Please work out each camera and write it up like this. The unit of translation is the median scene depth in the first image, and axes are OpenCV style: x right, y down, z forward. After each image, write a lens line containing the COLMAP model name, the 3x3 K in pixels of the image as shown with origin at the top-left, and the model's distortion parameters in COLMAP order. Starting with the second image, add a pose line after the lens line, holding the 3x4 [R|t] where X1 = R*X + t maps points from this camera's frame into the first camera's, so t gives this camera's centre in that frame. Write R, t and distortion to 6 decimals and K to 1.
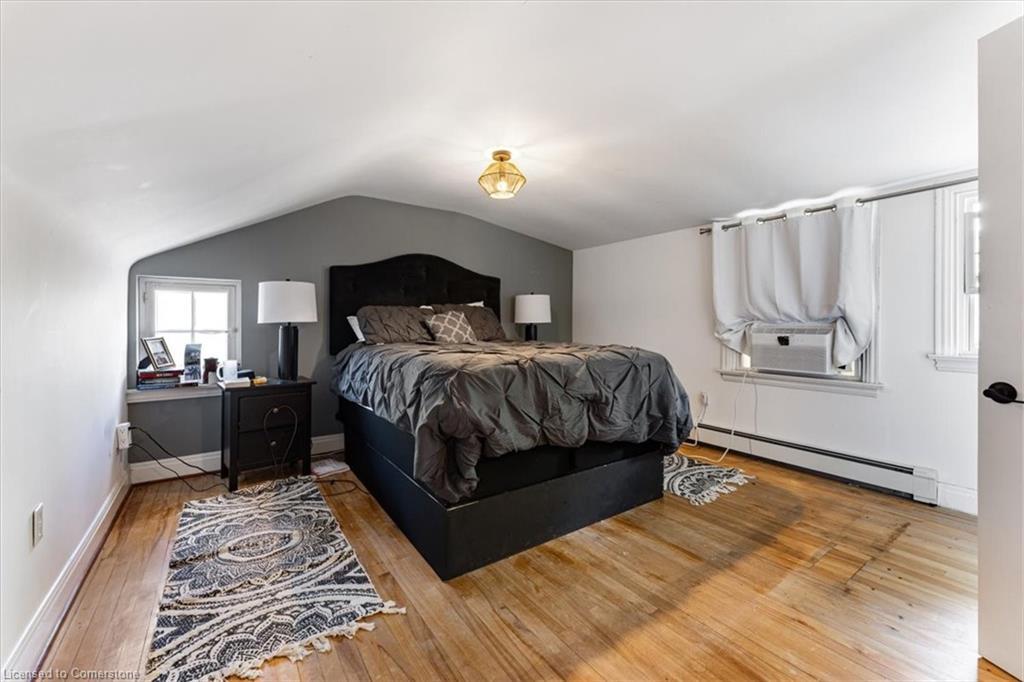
lens RADIAL K [[414.3, 0, 521.2], [0, 414.3, 324.6], [0, 0, 1]] dist [-0.001138, -0.000305]
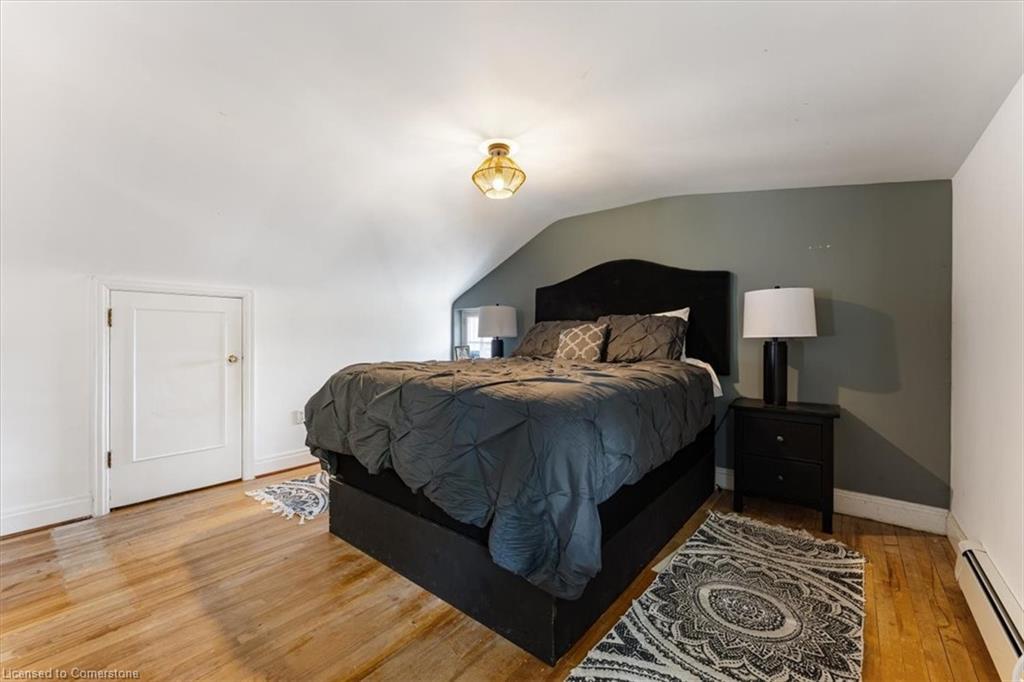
lens RADIAL K [[414.3, 0, 512.6], [0, 414.3, 335.8], [0, 0, 1]] dist [-0.001138, -0.000305]
pose [[0.255869, -0.002534, -0.966708, 1.119078], [-0.006737, 0.999968, -0.004404, -0.004646], [0.966688, 0.007639, 0.255843, 1.086968]]
